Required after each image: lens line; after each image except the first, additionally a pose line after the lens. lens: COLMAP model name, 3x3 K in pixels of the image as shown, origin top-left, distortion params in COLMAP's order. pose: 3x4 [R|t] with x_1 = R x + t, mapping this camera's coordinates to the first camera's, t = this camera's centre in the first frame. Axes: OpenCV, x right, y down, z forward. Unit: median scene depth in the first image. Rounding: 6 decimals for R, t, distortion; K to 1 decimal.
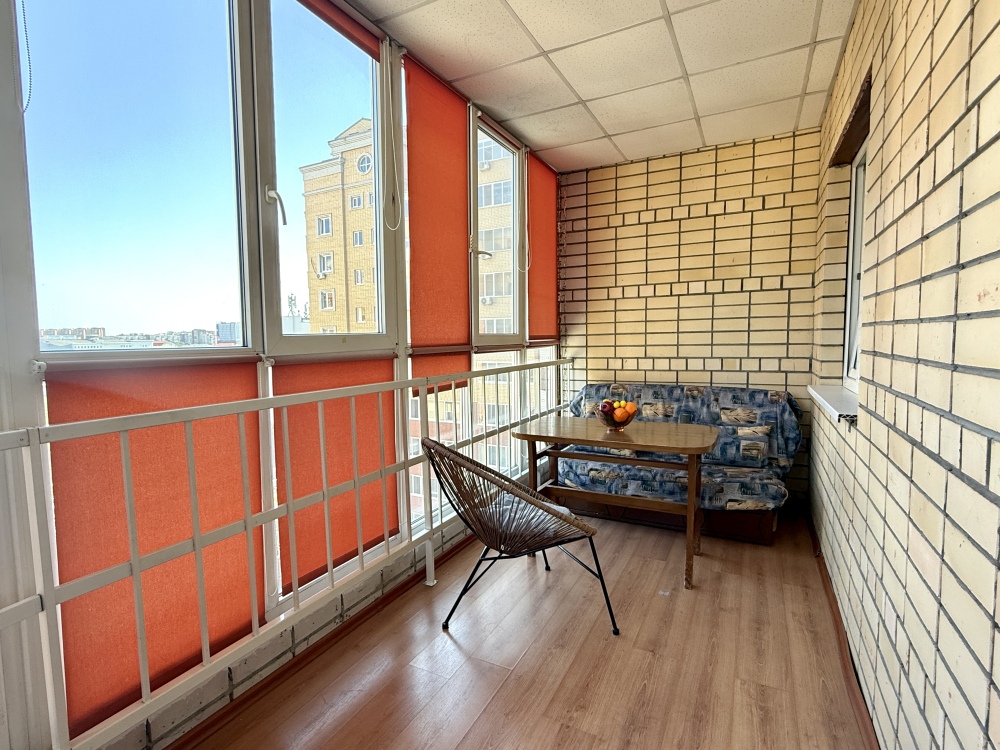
lens RADIAL K [[490.9, 0, 500.0], [0, 490.9, 375.0], [0, 0, 1]] dist [0.000156, -0.000356]
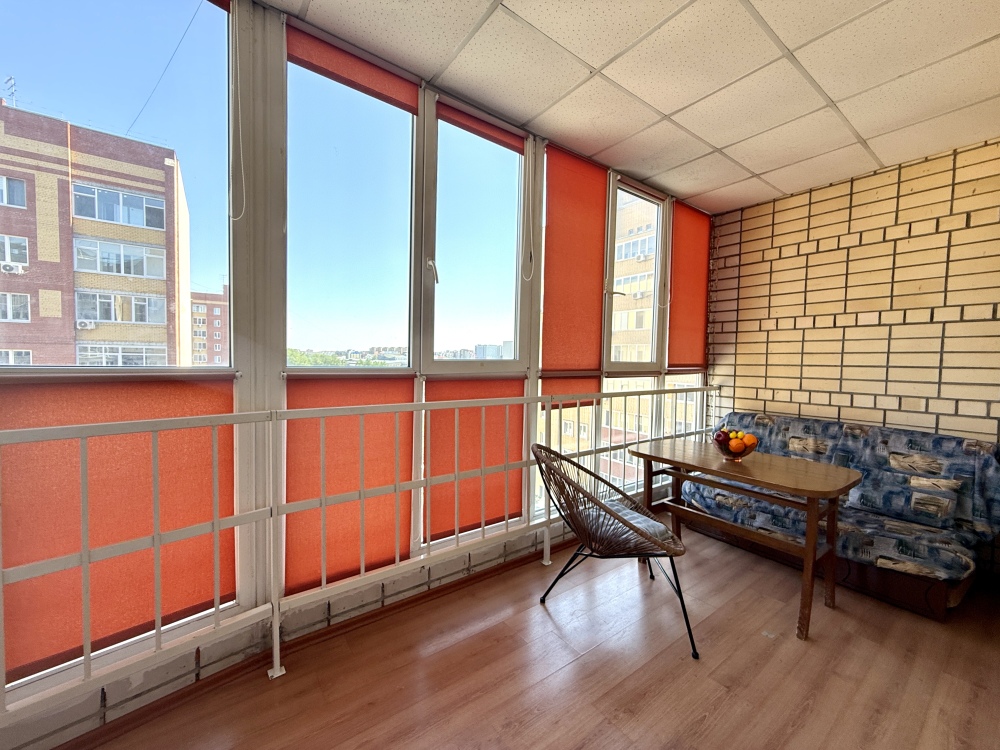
lens RADIAL K [[397.4, 0, 500.0], [0, 397.4, 375.0], [0, 0, 1]] dist [-0.000260, 0.000229]
pose [[0.895541, 0.048288, -0.442350, 0.144997], [-0.063535, 0.997785, -0.019706, -0.015838], [0.440419, 0.045752, 0.896626, 0.029360]]
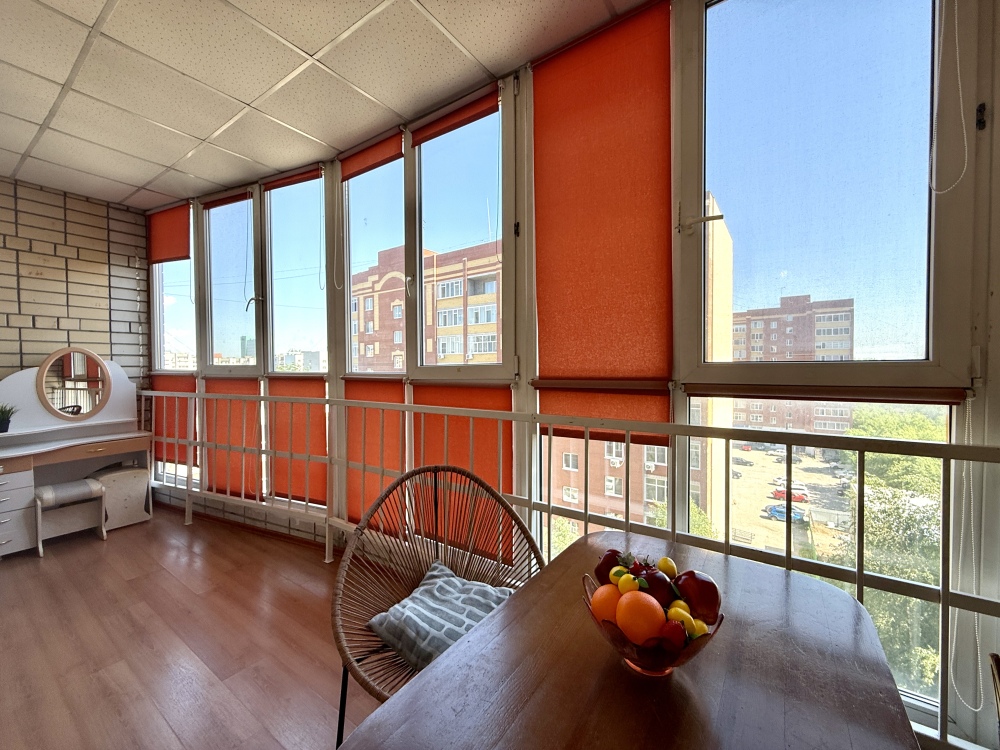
lens RADIAL K [[397.4, 0, 500.0], [0, 397.4, 375.0], [0, 0, 1]] dist [-0.000260, 0.000229]
pose [[-0.129061, 0.032636, -0.991099, 0.453601], [-0.069905, 0.996672, 0.041922, -0.073148], [0.989170, 0.074693, -0.126350, 0.840202]]
